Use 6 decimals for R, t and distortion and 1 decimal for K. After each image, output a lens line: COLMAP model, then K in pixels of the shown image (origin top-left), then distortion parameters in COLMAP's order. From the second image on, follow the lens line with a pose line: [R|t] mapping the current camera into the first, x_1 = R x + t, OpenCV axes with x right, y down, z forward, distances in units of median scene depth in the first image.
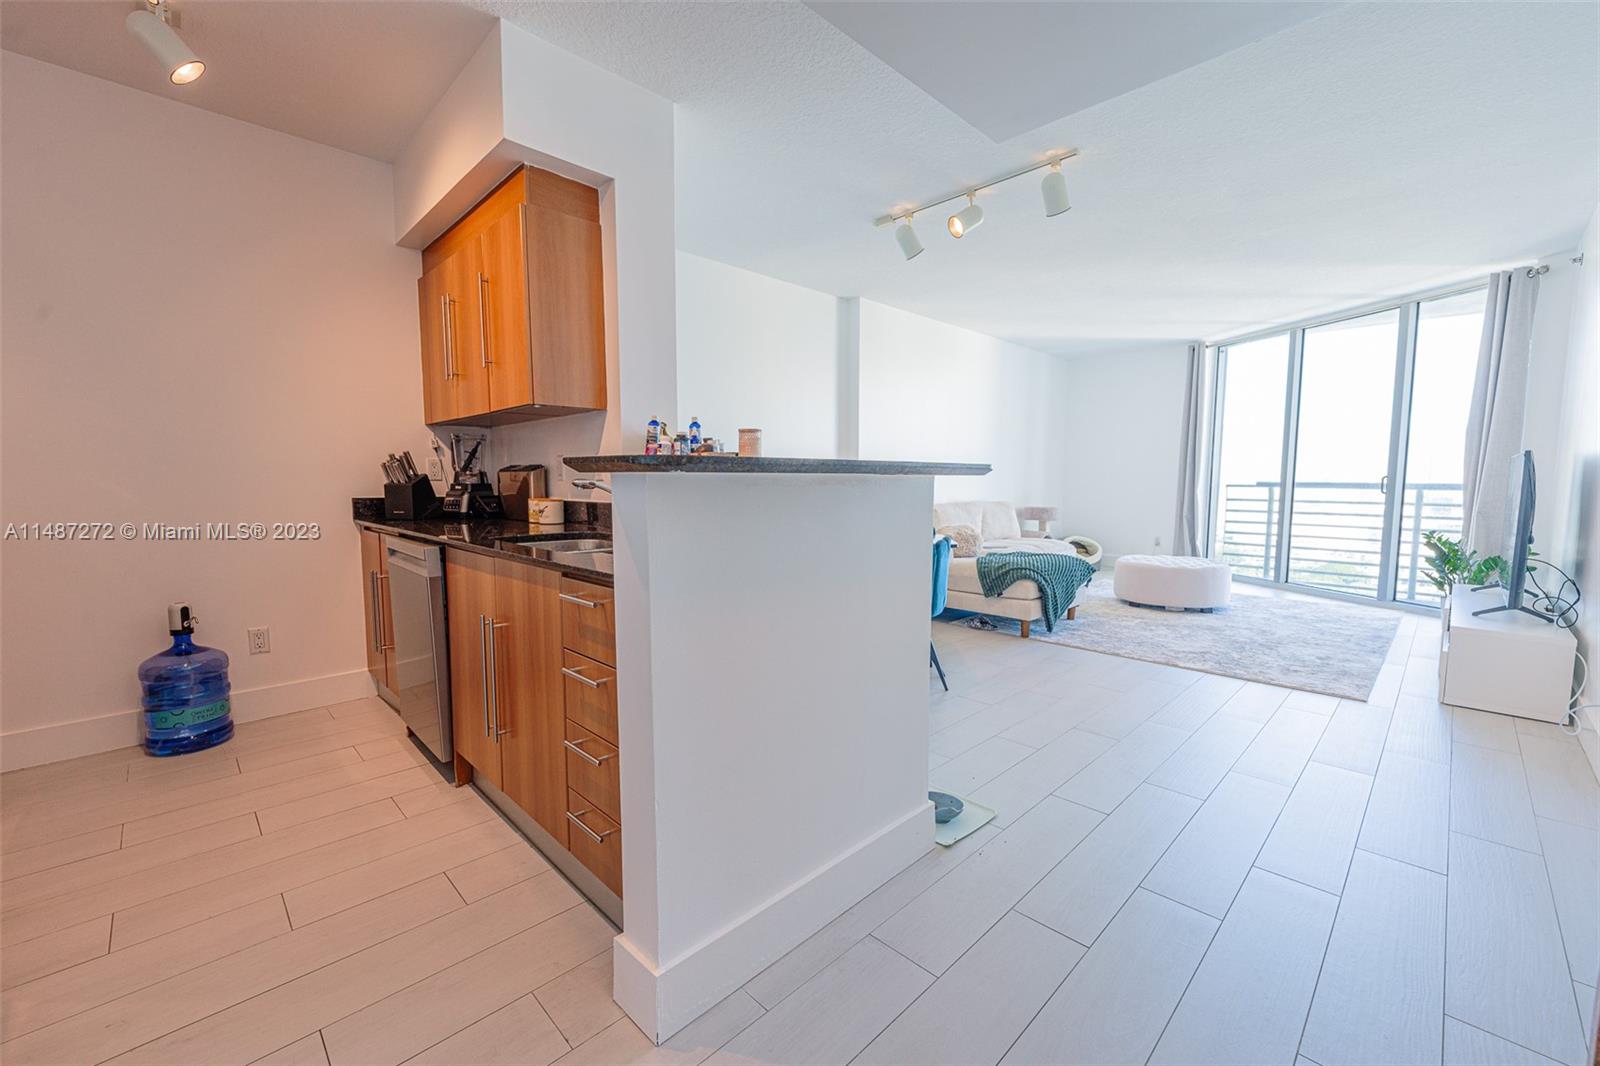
lens RADIAL K [[646.6, 0, 800.2], [0, 646.6, 534.5], [0, 0, 1]] dist [-0.000859, -0.000367]
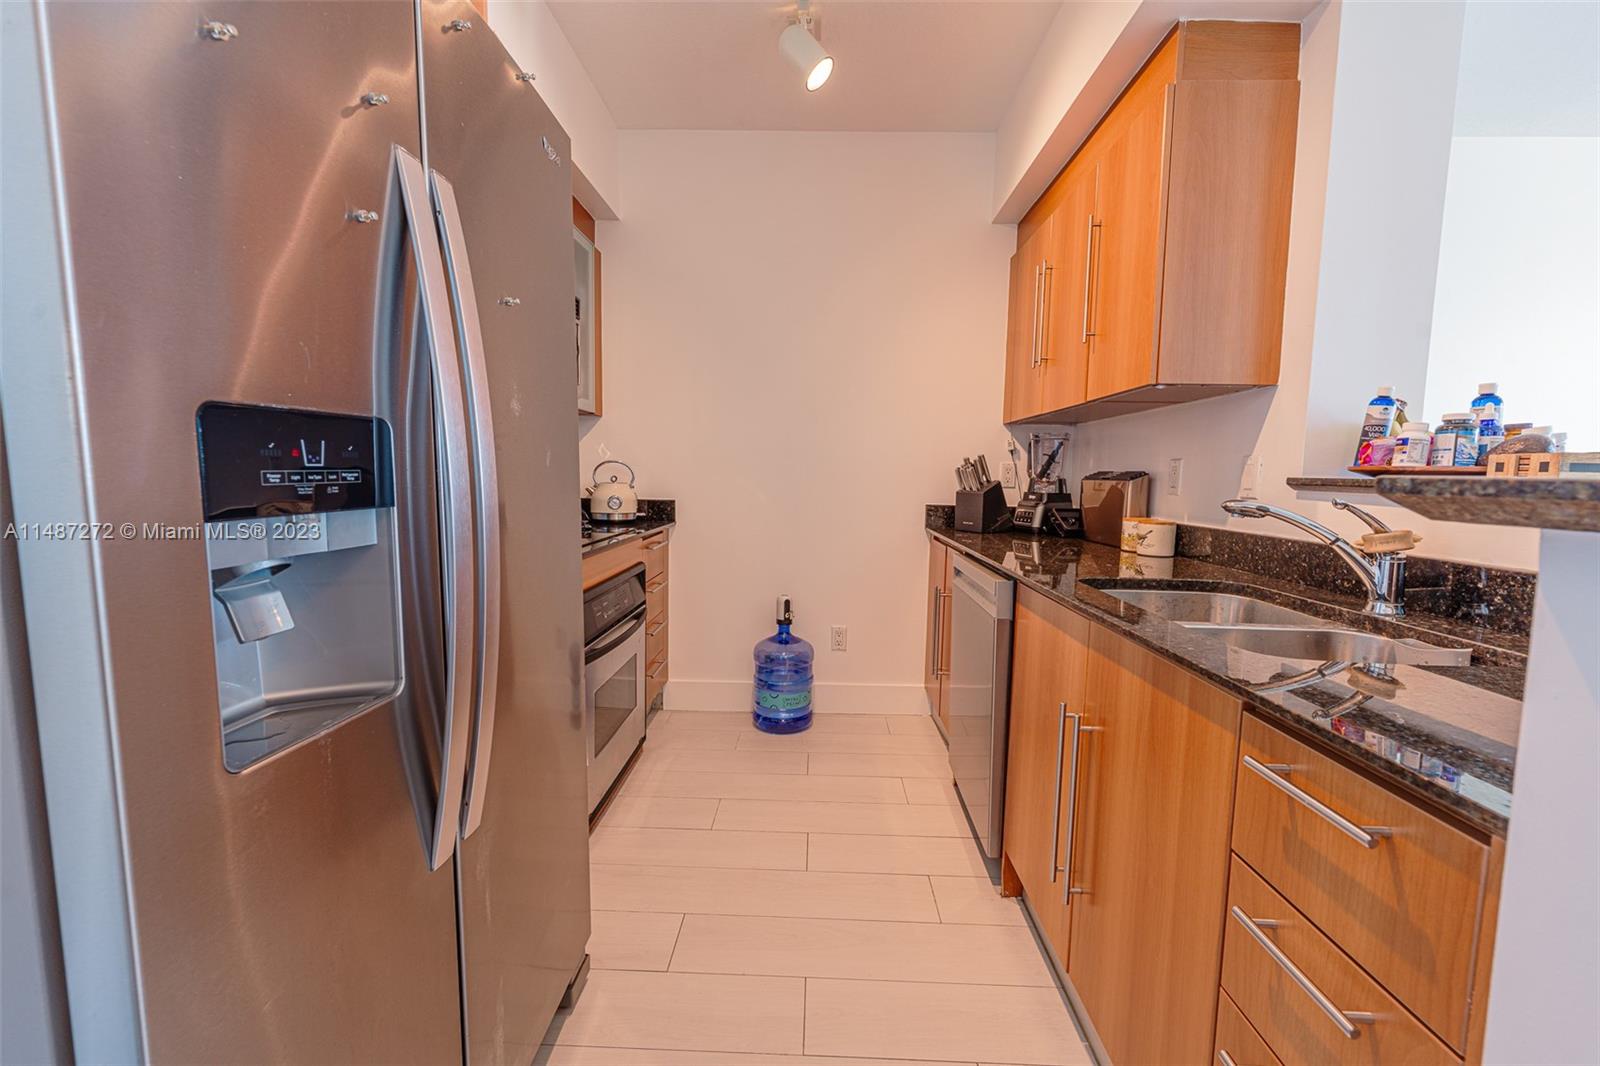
lens RADIAL K [[651.8, 0, 803.6], [0, 651.8, 534.1], [0, 0, 1]] dist [-0.000246, -0.000234]
pose [[0.693525, 0.078862, -0.716103, -0.122339], [-0.081263, 0.996210, 0.031008, -0.026507], [0.715835, 0.036688, 0.697306, 0.194312]]
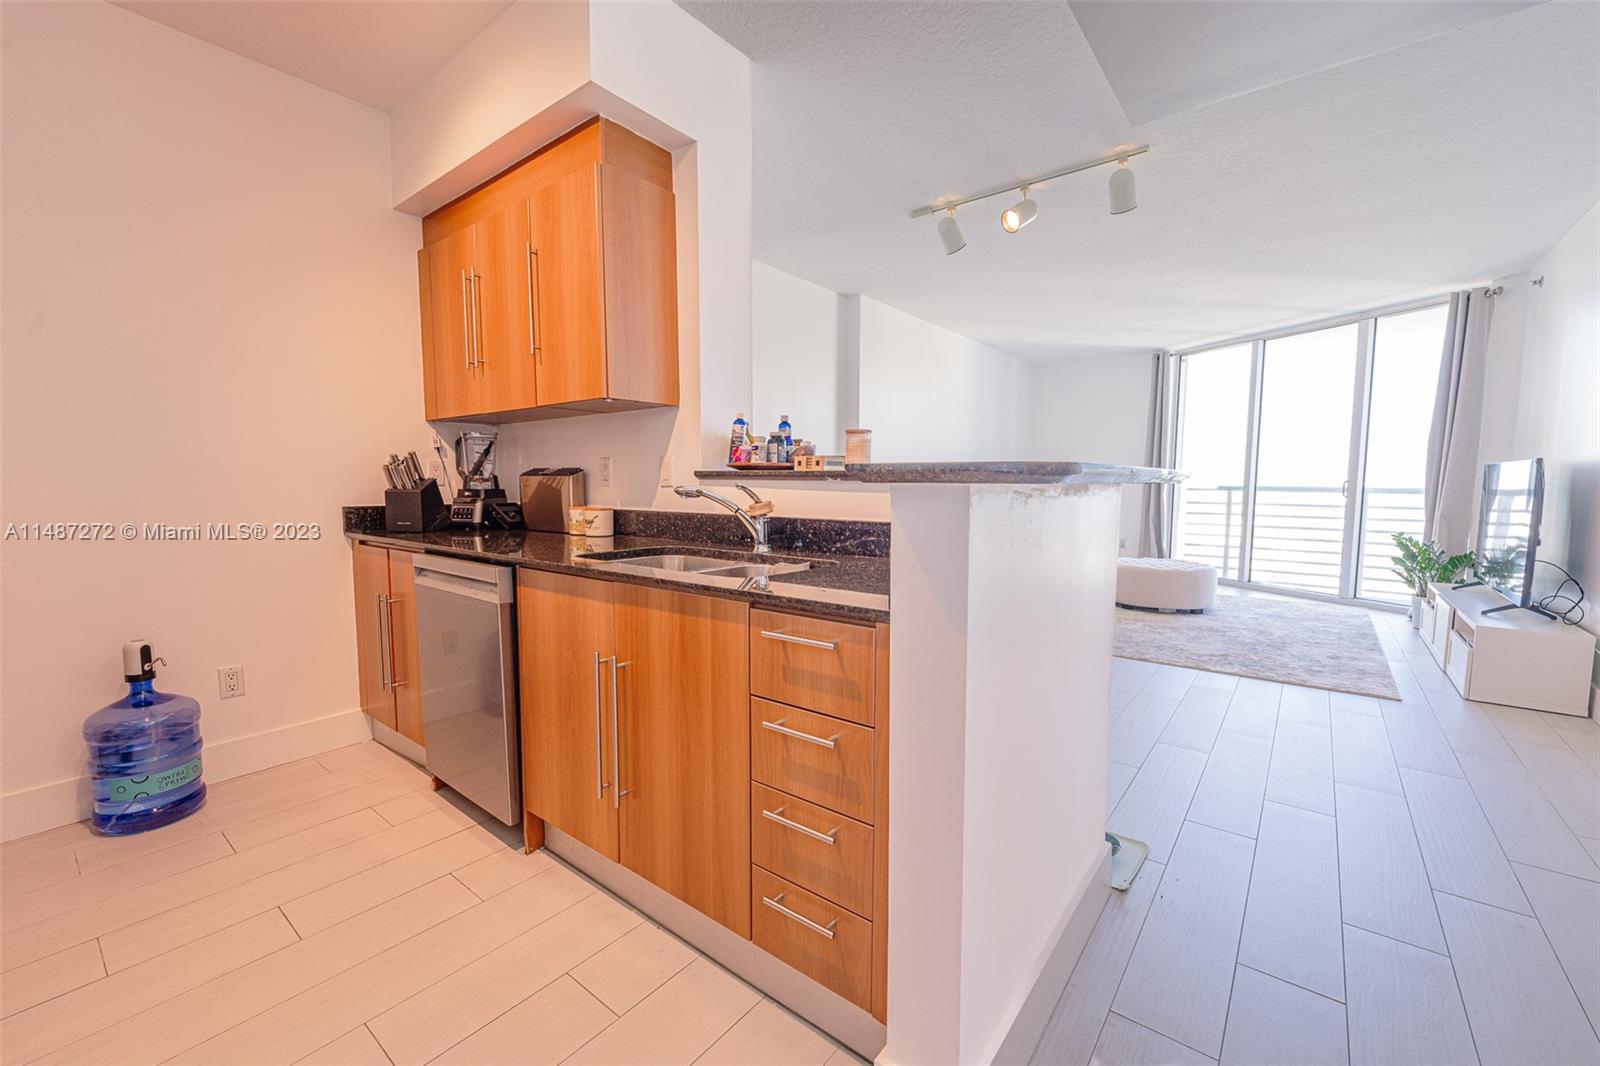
lens RADIAL K [[649.6, 0, 798.9], [0, 649.6, 535.5], [0, 0, 1]] dist [-0.001003, -0.000575]
pose [[0.992606, -0.008913, 0.121054, -0.193237], [0.009168, 0.999957, -0.001546, -0.011529], [-0.121035, 0.002645, 0.992645, 0.084905]]
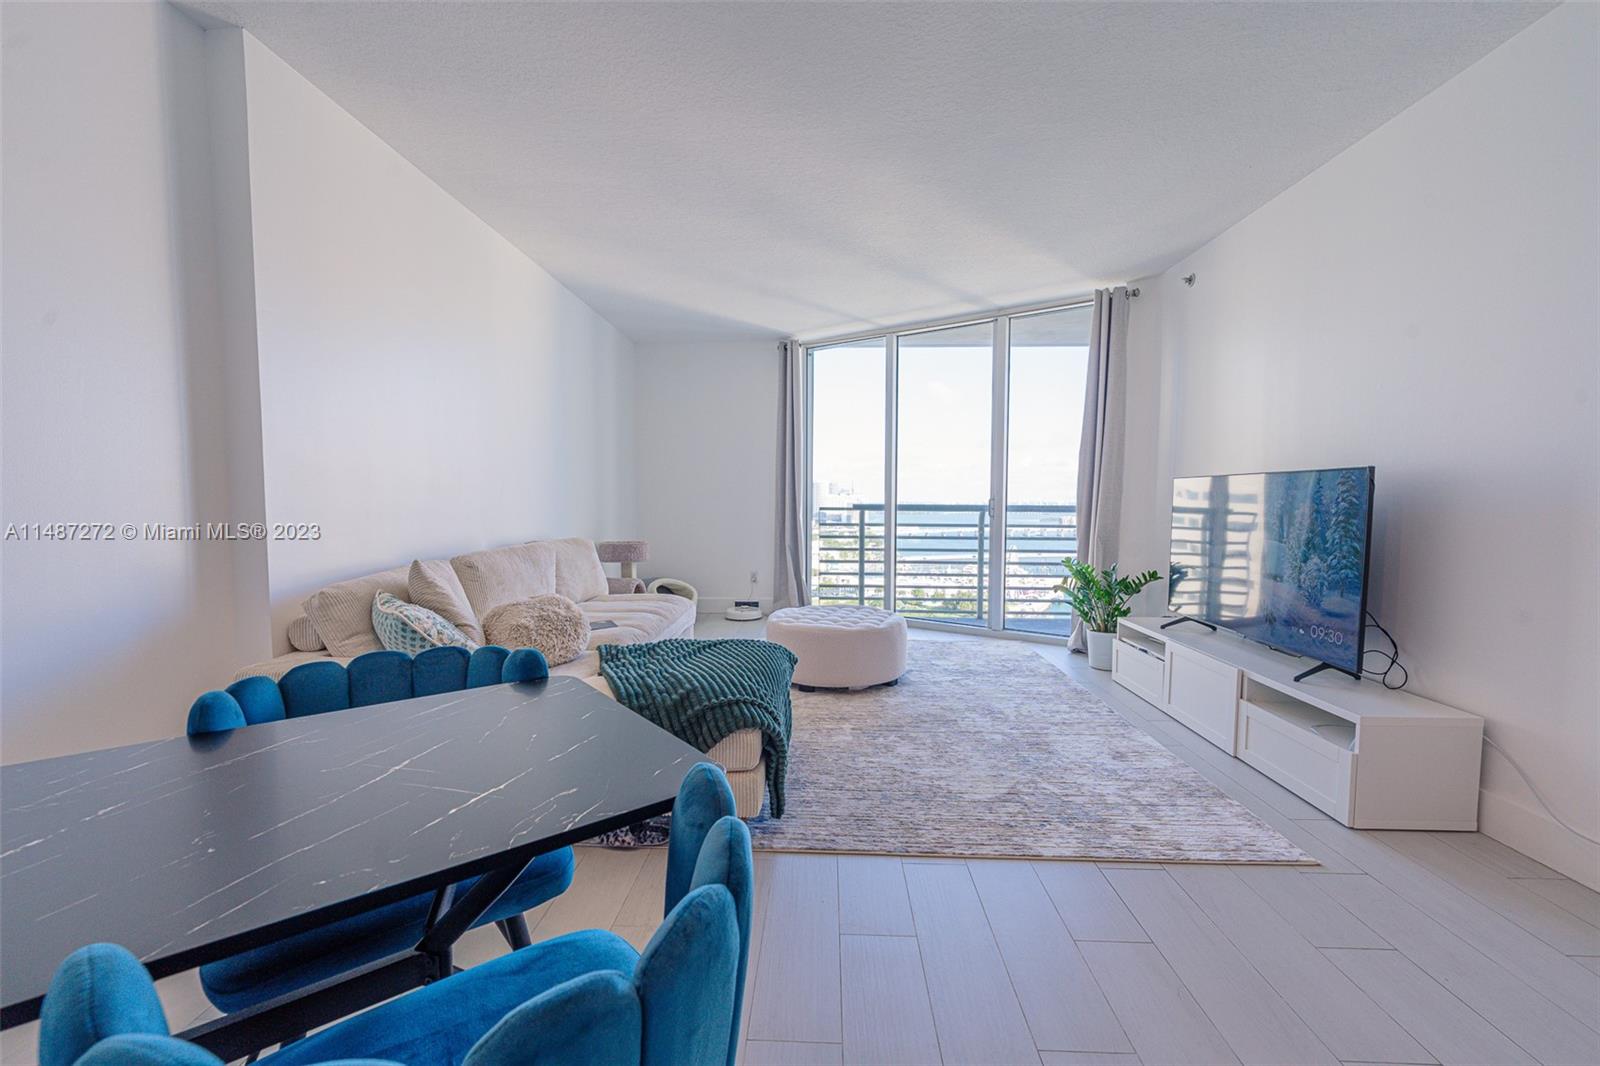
lens RADIAL K [[642.3, 0, 800.0], [0, 642.3, 533.0], [0, 0, 1]] dist [0.001593, -0.000100]
pose [[0.731944, -0.035938, 0.680416, 0.103776], [0.058658, 0.998224, -0.010377, -0.076915], [-0.678835, 0.047507, 0.732753, 0.837362]]
